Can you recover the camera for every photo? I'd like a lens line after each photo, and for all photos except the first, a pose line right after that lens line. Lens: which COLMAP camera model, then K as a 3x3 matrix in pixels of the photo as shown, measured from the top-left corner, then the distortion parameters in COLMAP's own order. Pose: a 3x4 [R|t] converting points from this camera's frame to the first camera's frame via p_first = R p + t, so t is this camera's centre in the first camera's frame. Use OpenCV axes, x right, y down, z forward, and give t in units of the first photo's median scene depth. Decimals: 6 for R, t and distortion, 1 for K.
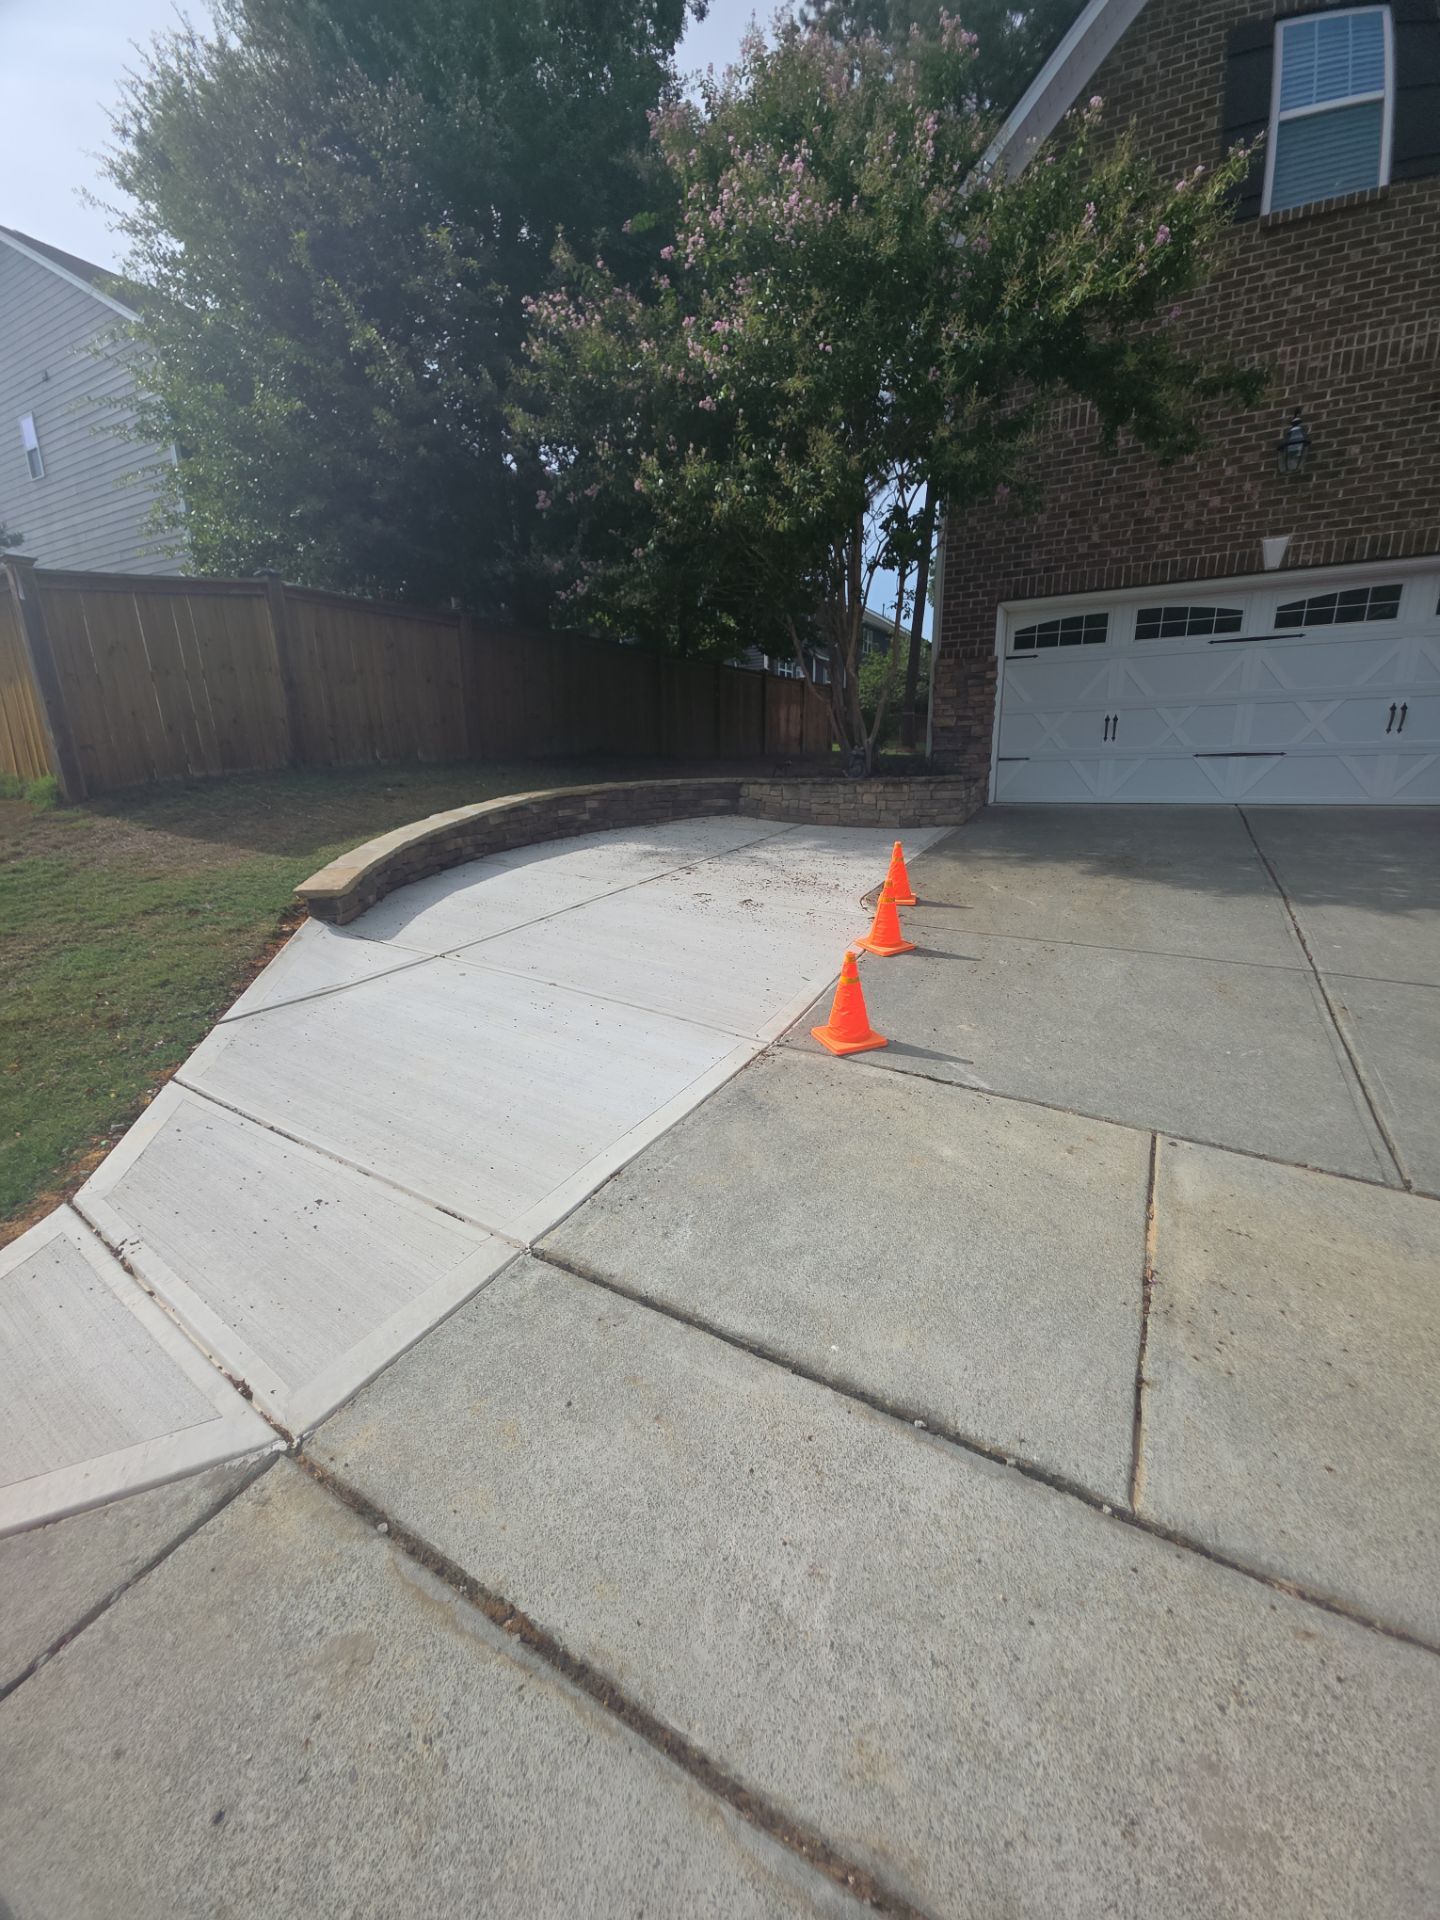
lens RADIAL K [[763.4, 0, 716.2], [0, 763.4, 962.7], [0, 0, 1]] dist [0.011872, -0.006499]
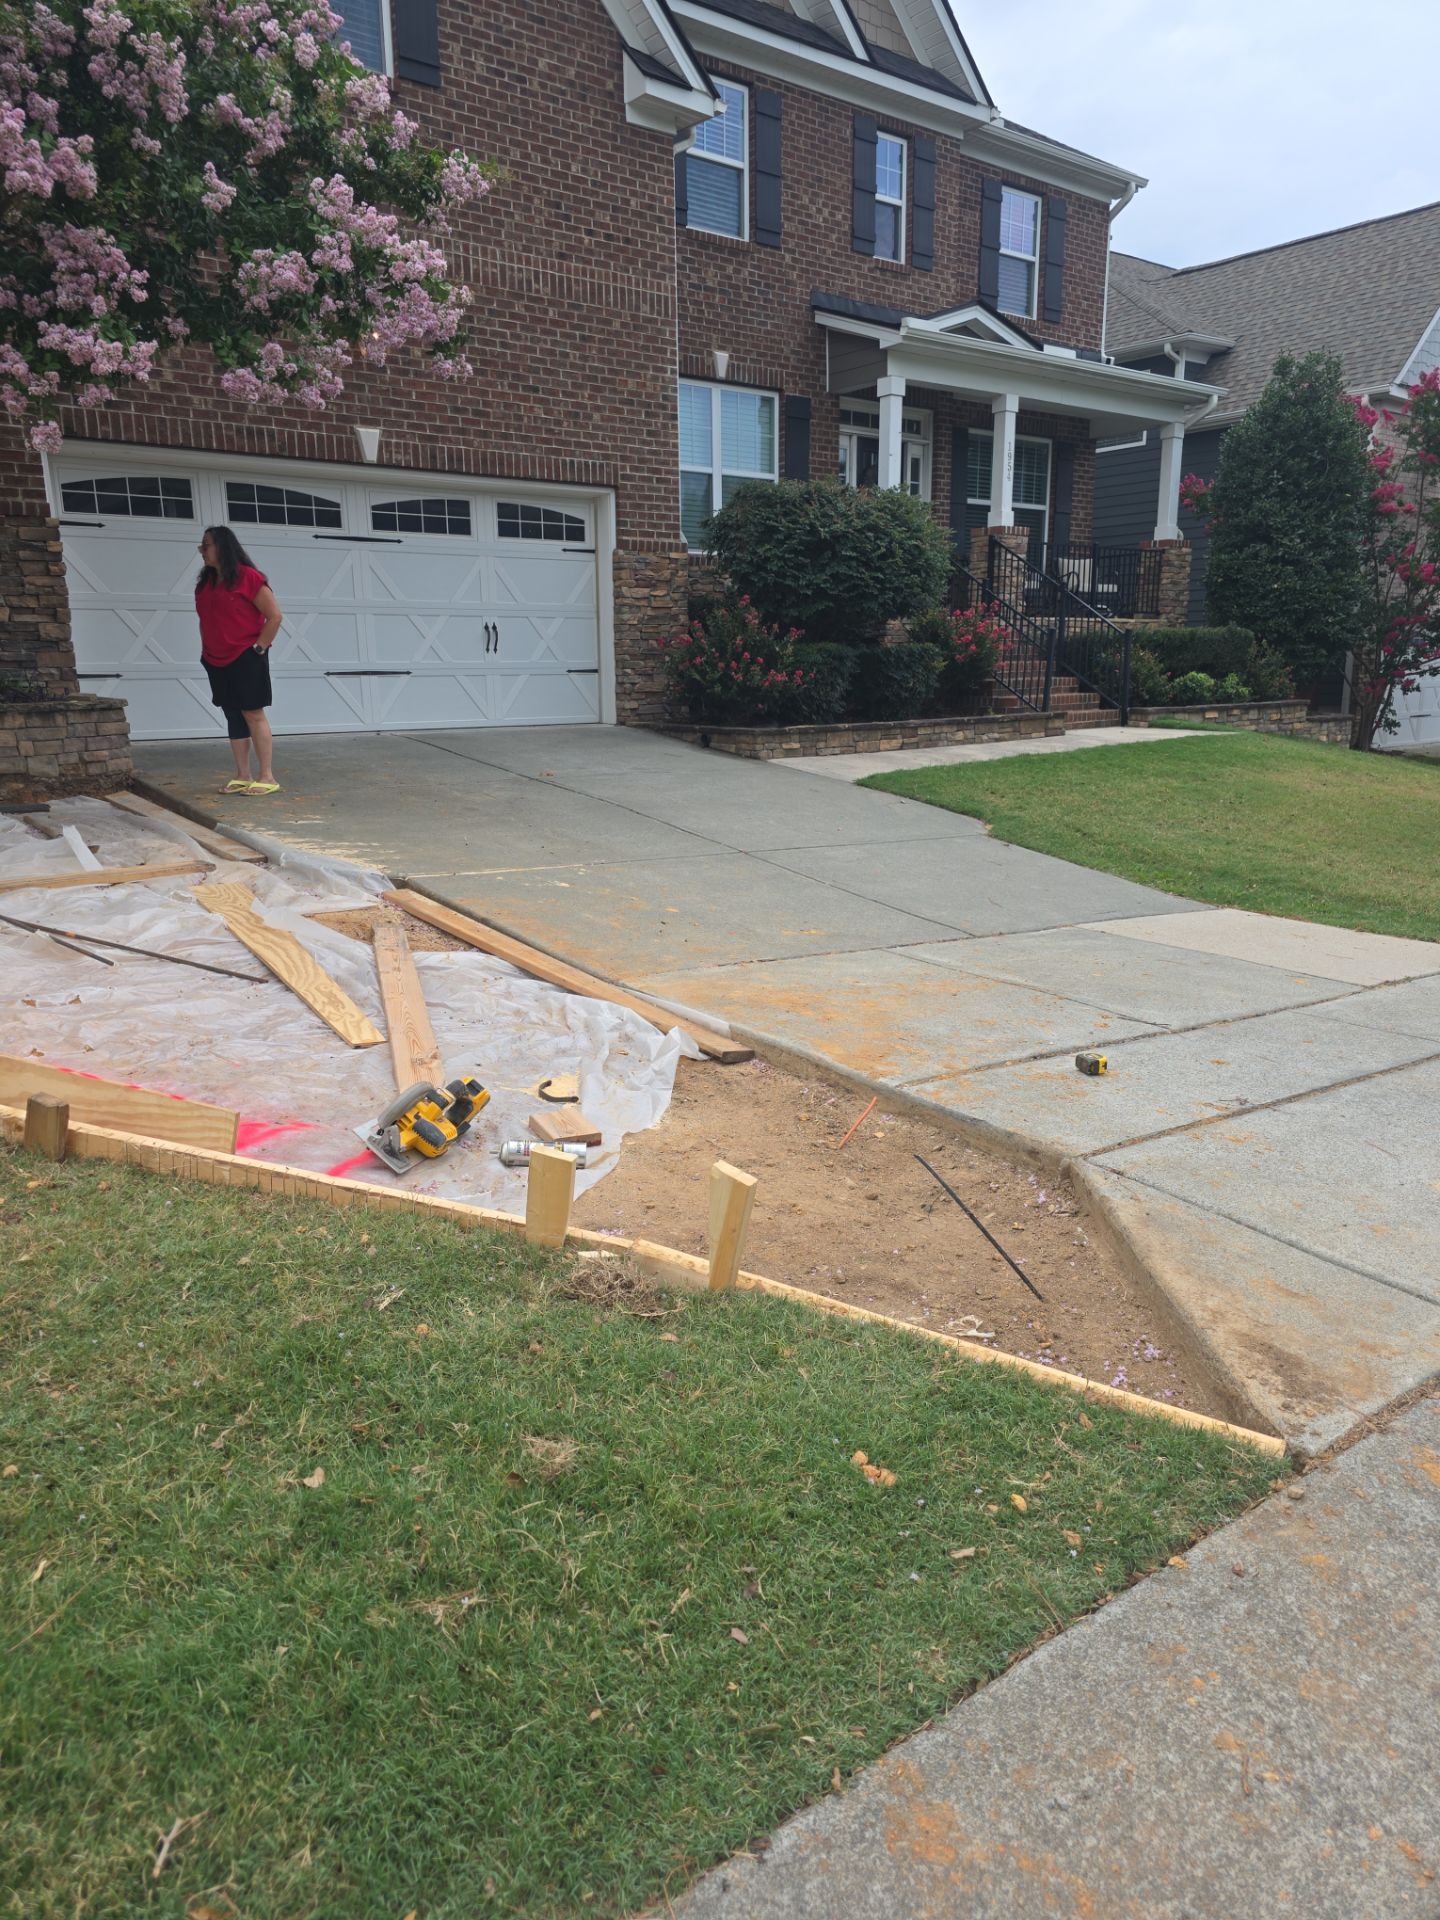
lens RADIAL K [[1297.7, 0, 712.3], [0, 1297.7, 957.0], [0, 0, 1]] dist [0.051283, -0.043655]
pose [[0.405082, -0.187630, 0.894820, -0.526160], [0.237863, 0.966641, 0.095010, -0.015454], [-0.882797, 0.174358, 0.436199, 0.094968]]
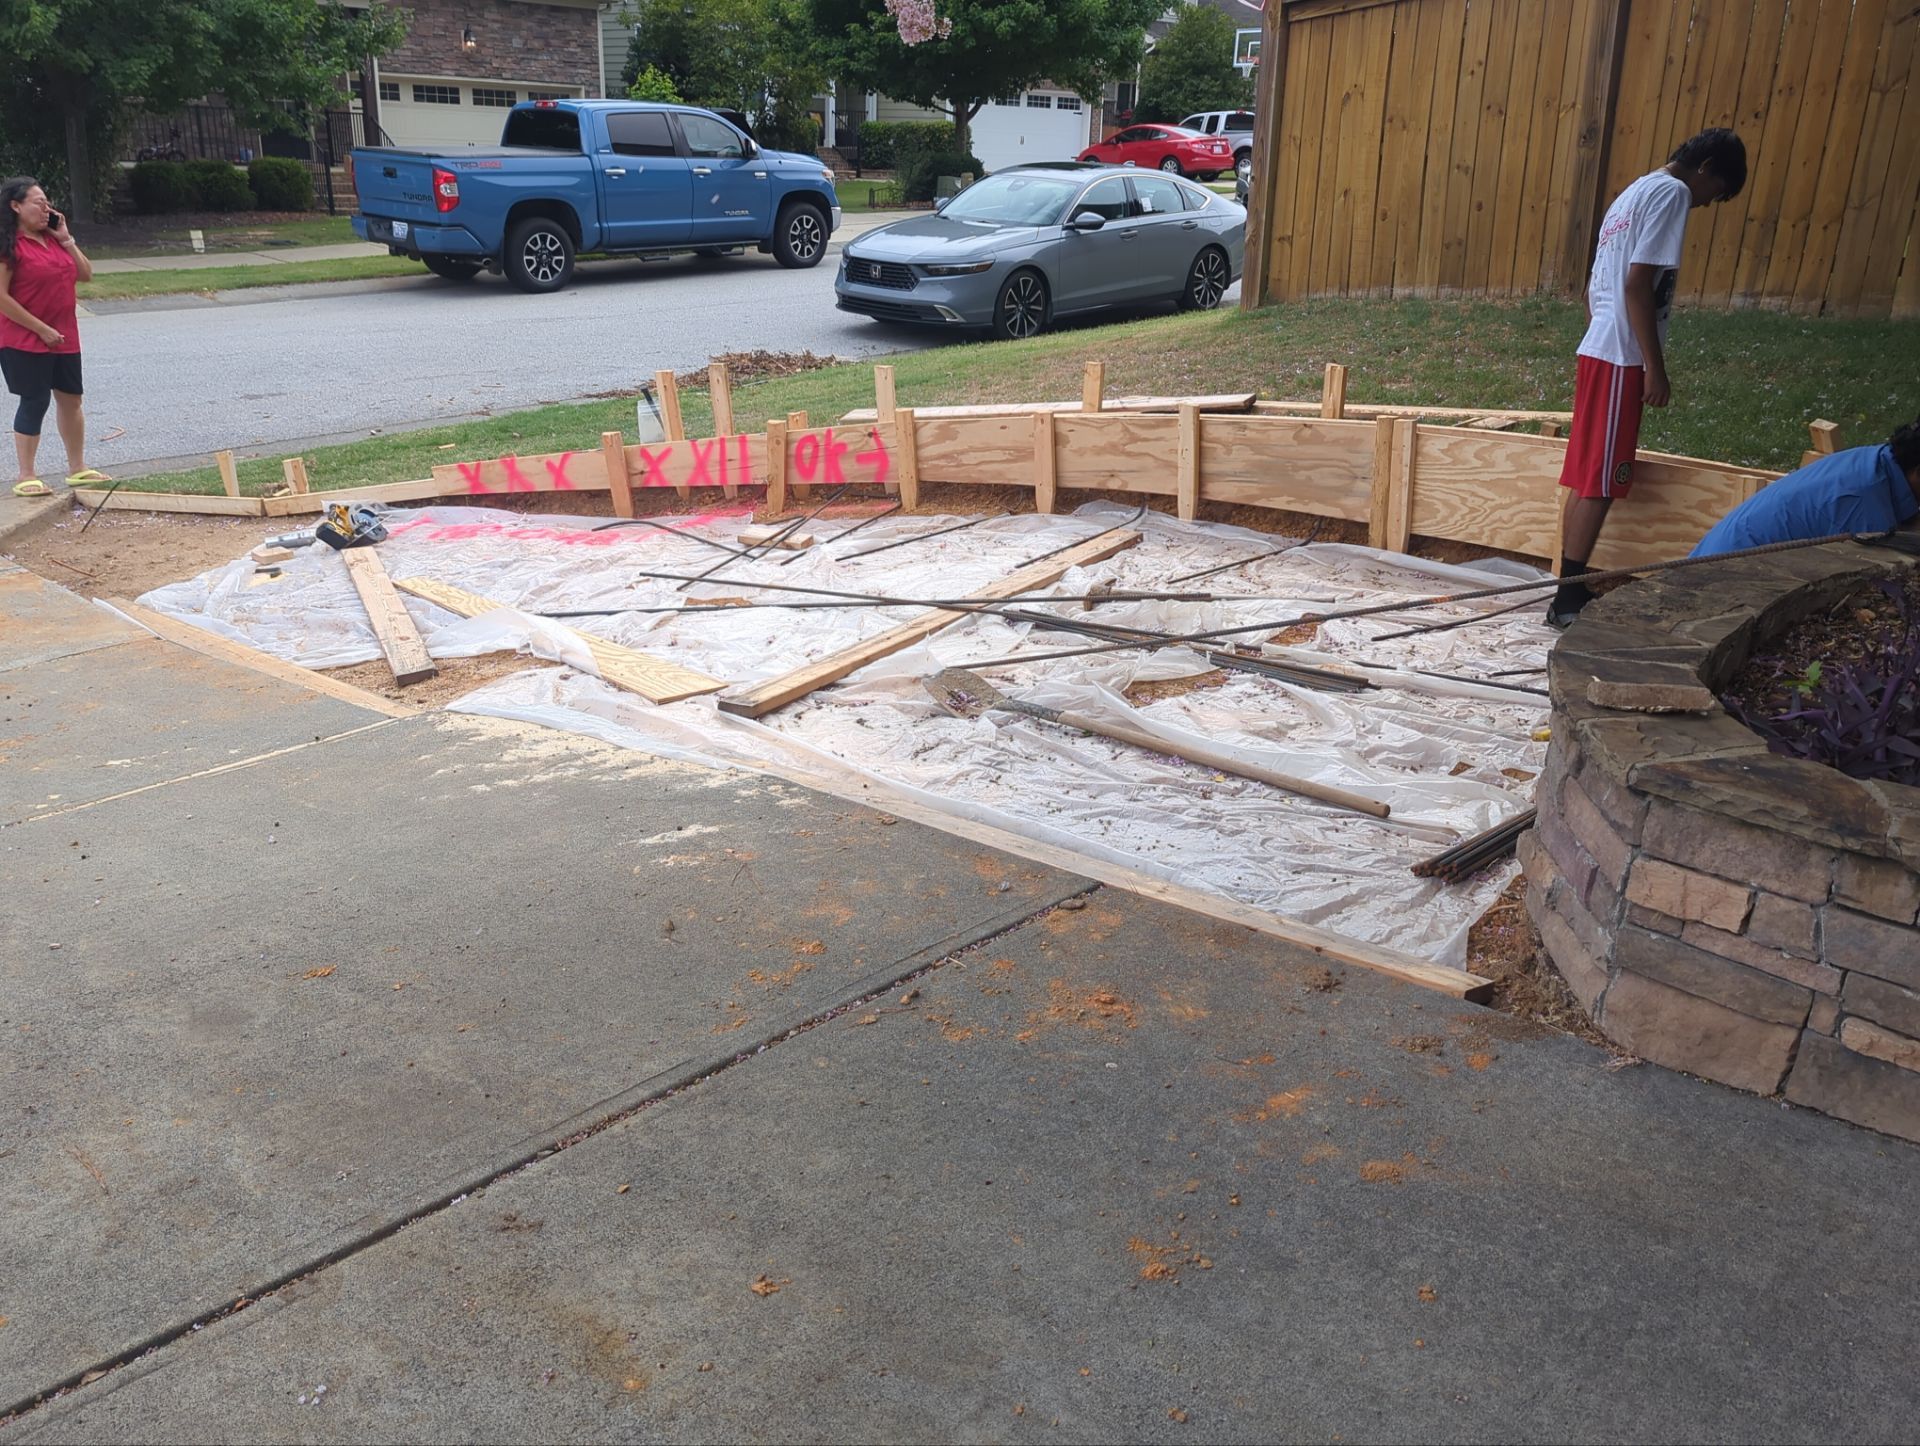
lens RADIAL K [[1561.1, 0, 972.8], [0, 1561.1, 718.9], [0, 0, 1]] dist [0.071383, -0.061832]
pose [[-0.261620, 0.341086, -0.902893, 0.644362], [-0.272954, 0.871140, 0.408181, -0.346282], [0.925771, 0.353236, -0.134806, 0.910584]]
